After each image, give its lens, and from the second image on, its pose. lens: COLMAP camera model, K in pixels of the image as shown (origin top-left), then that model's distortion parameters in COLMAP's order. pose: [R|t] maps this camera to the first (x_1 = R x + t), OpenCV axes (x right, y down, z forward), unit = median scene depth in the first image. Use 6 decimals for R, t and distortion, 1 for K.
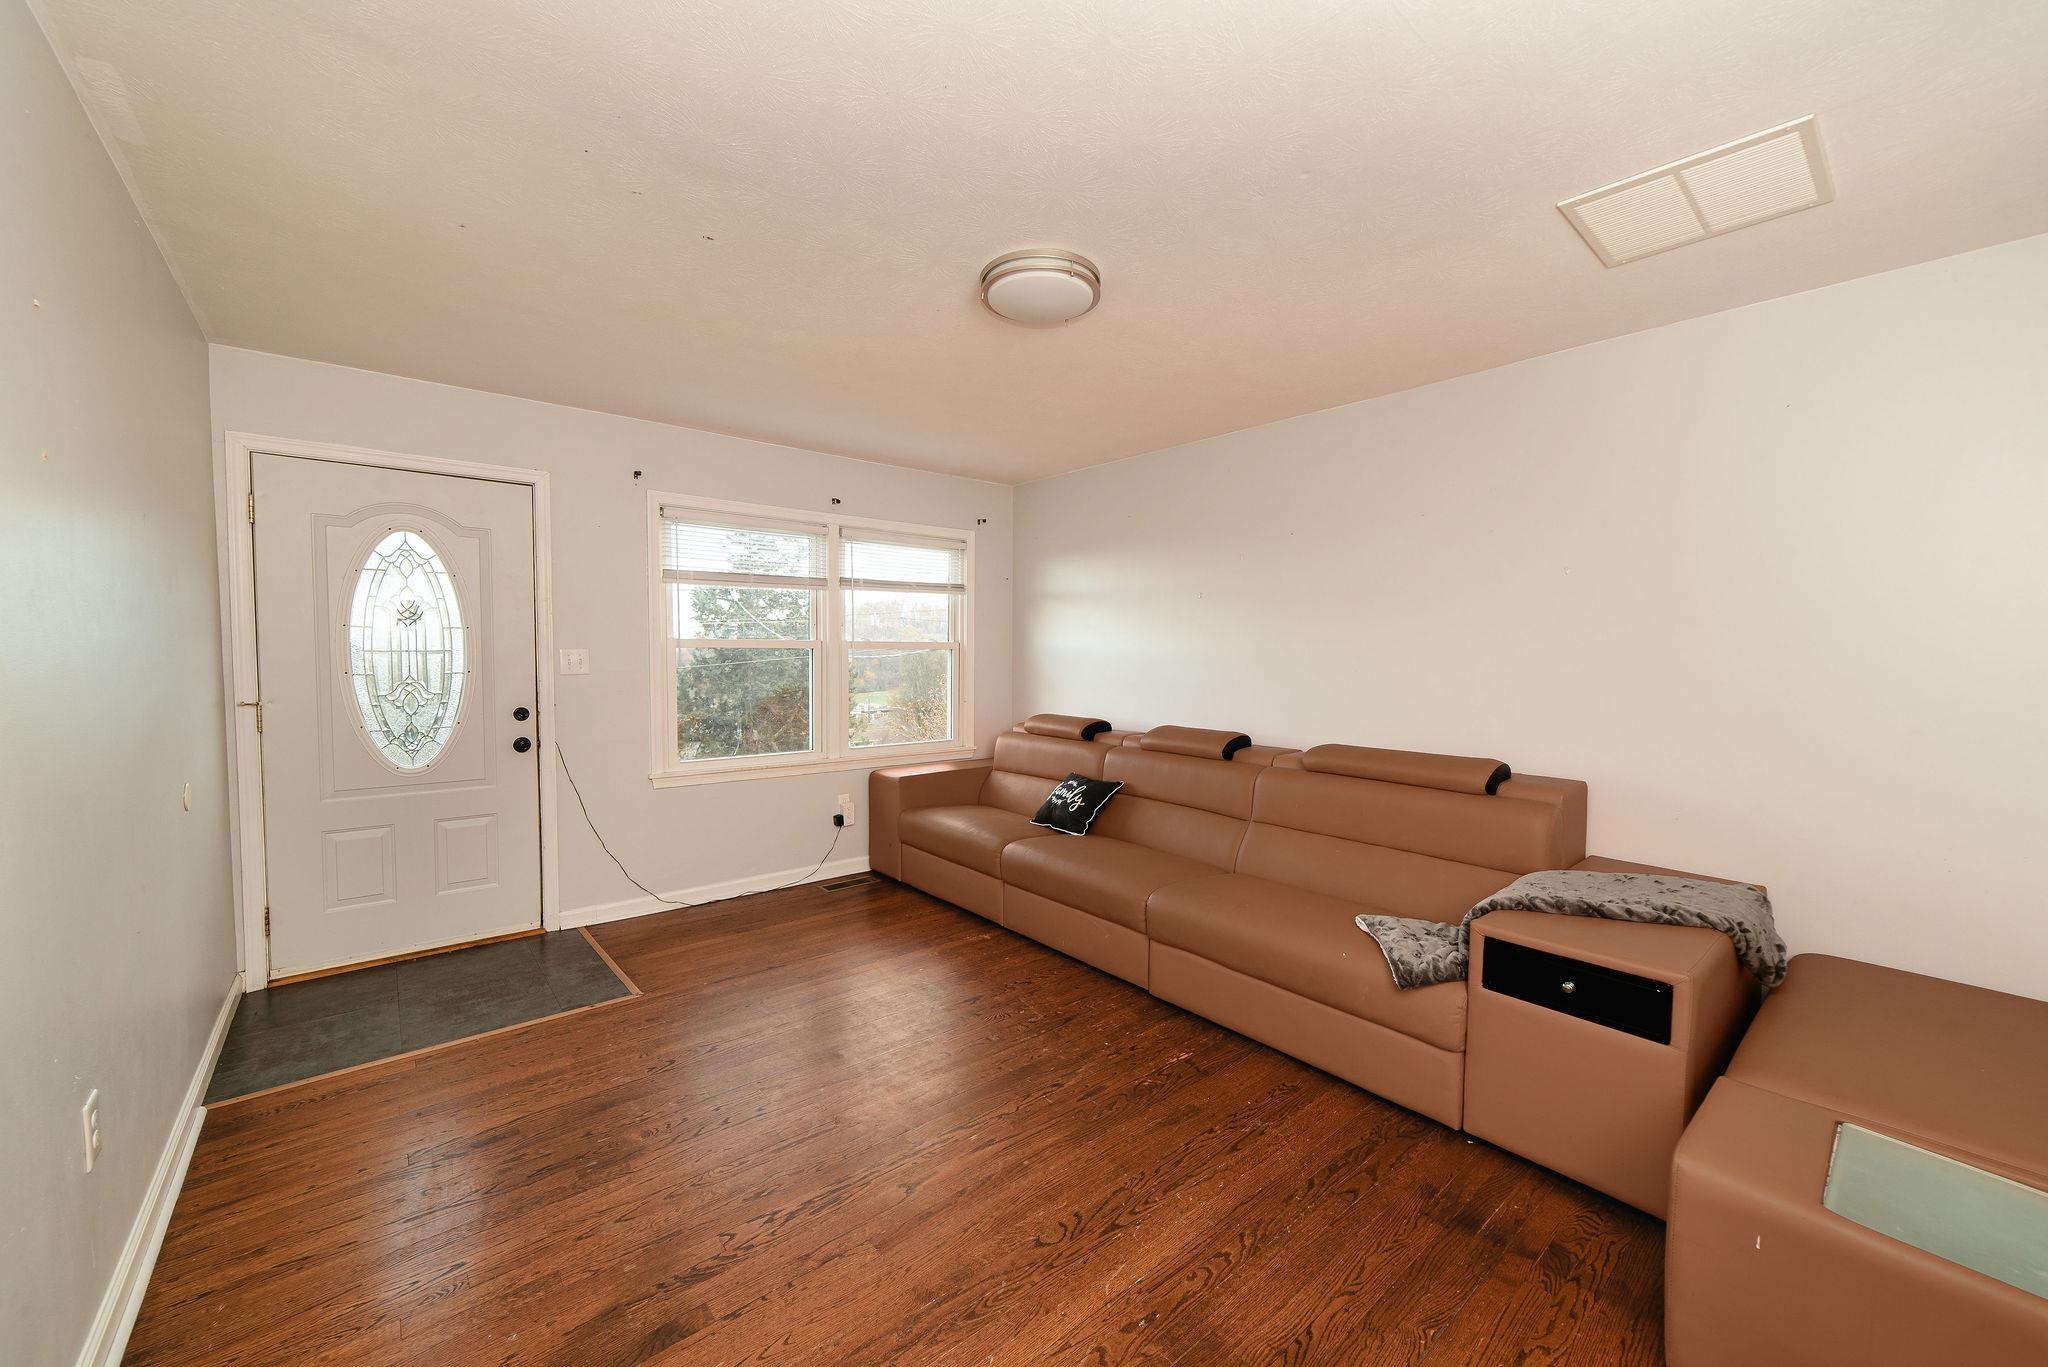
lens RADIAL K [[780.0, 0, 1017.1], [0, 780.0, 689.0], [0, 0, 1]] dist [-0.001744, 0.000634]
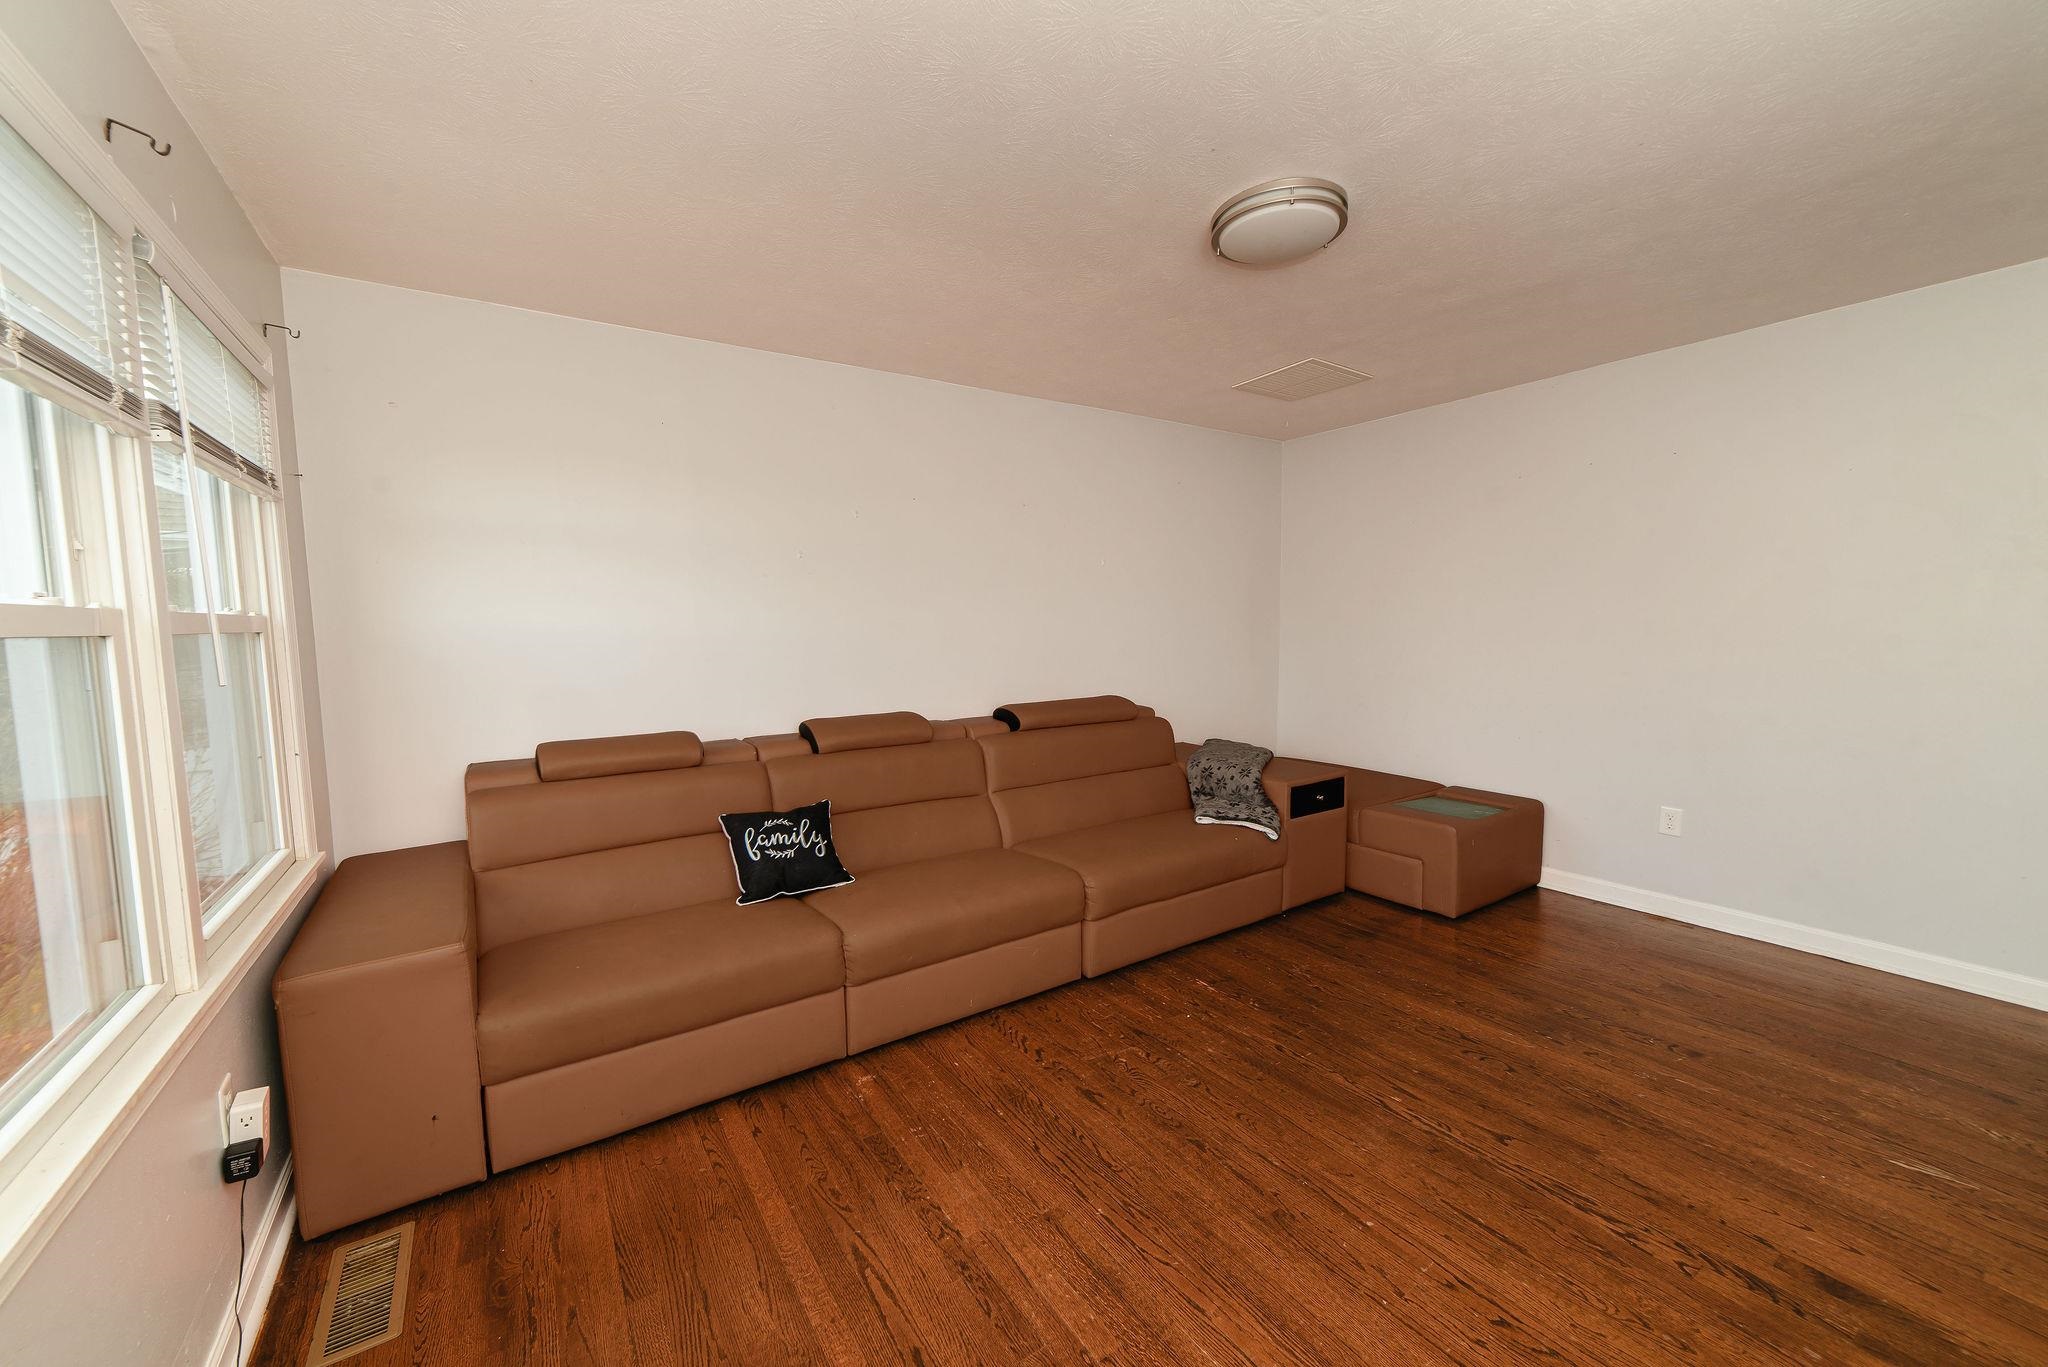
lens RADIAL K [[780.0, 0, 1017.1], [0, 780.0, 689.0], [0, 0, 1]] dist [-0.001744, 0.000634]
pose [[0.108982, -0.097466, 0.989254, -1.102354], [0.065606, 0.993717, 0.090678, -0.081733], [-0.991876, 0.055019, 0.114691, 1.399540]]
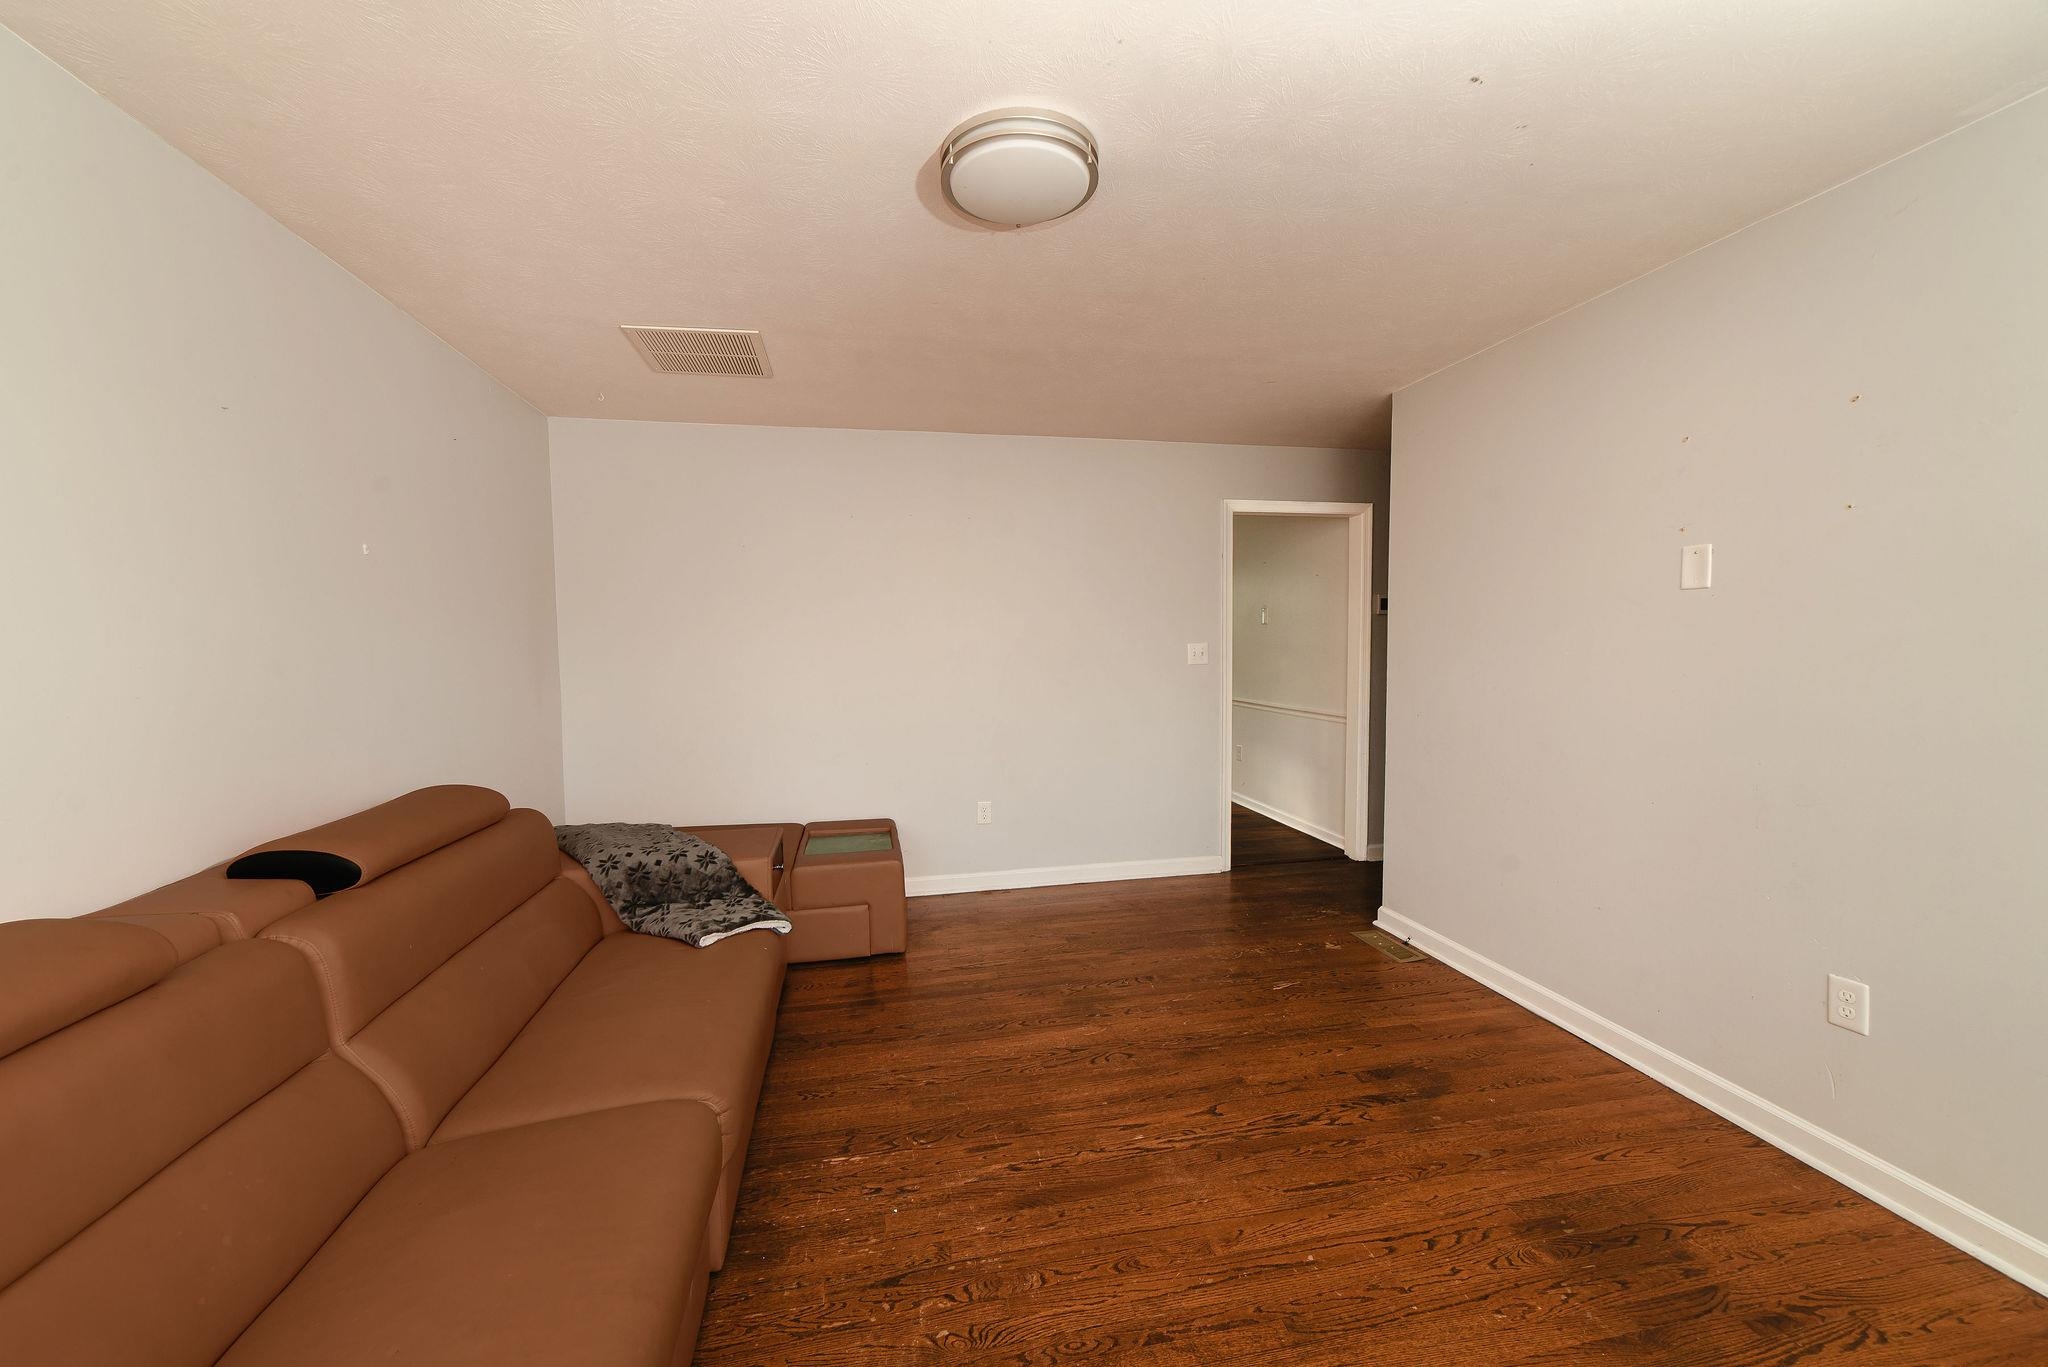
lens RADIAL K [[780.0, 0, 1017.1], [0, 780.0, 689.0], [0, 0, 1]] dist [-0.001744, 0.000634]
pose [[-0.880214, -0.026163, 0.473855, -0.389645], [0.028353, 0.993797, 0.107537, -0.107098], [-0.473729, 0.108091, -0.874012, 1.956409]]
